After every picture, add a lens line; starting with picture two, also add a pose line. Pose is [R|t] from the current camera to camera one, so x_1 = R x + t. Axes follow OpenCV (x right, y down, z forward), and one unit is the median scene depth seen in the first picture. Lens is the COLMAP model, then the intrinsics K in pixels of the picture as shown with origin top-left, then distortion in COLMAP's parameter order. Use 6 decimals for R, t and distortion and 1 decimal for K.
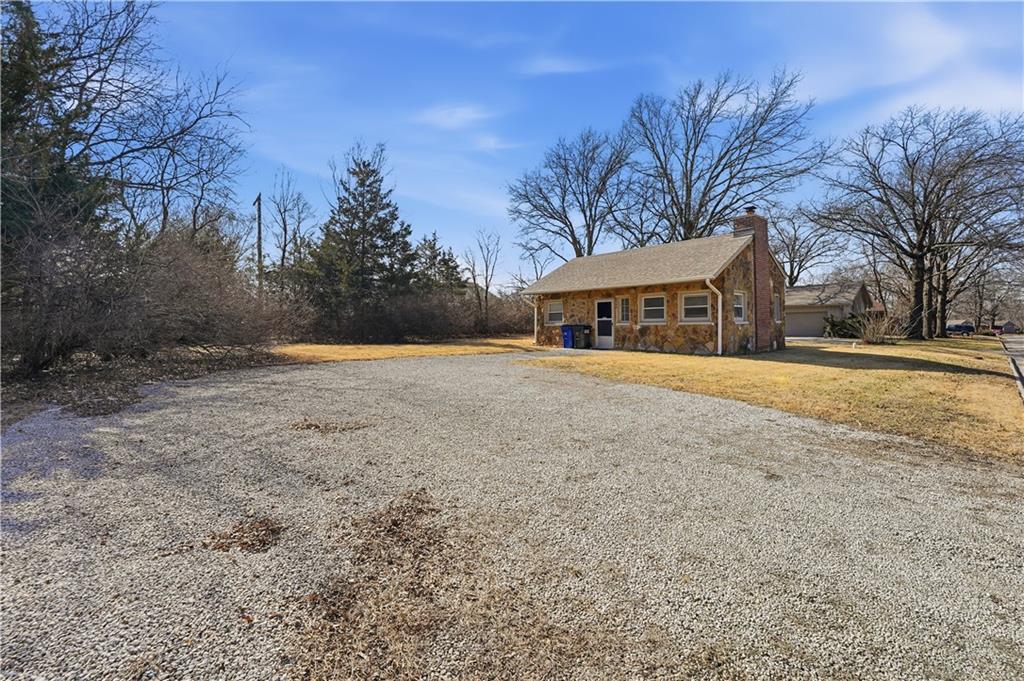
lens RADIAL K [[418.4, 0, 515.3], [0, 418.4, 322.5], [0, 0, 1]] dist [-0.021577, -0.000043]
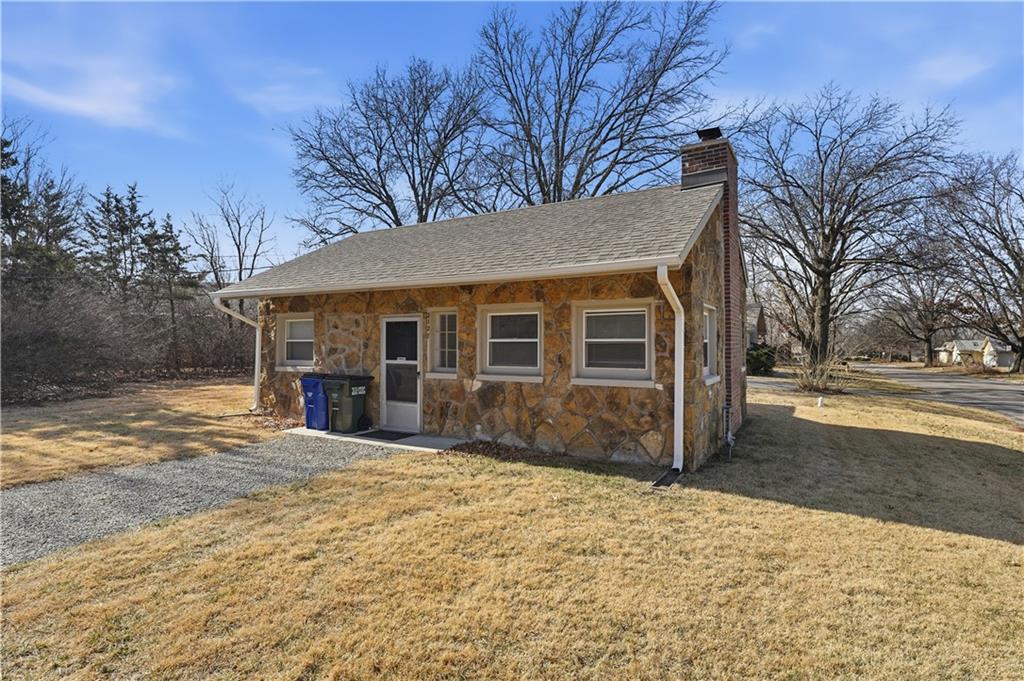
lens RADIAL K [[499.6, 0, 512.1], [0, 499.6, 341.1], [0, 0, 1]] dist [-0.000338, 0.000002]
pose [[0.945922, 0.017687, 0.323911, 0.152355], [-0.015954, 0.999841, -0.008004, -0.026495], [-0.324001, 0.002403, 0.946054, 0.476845]]
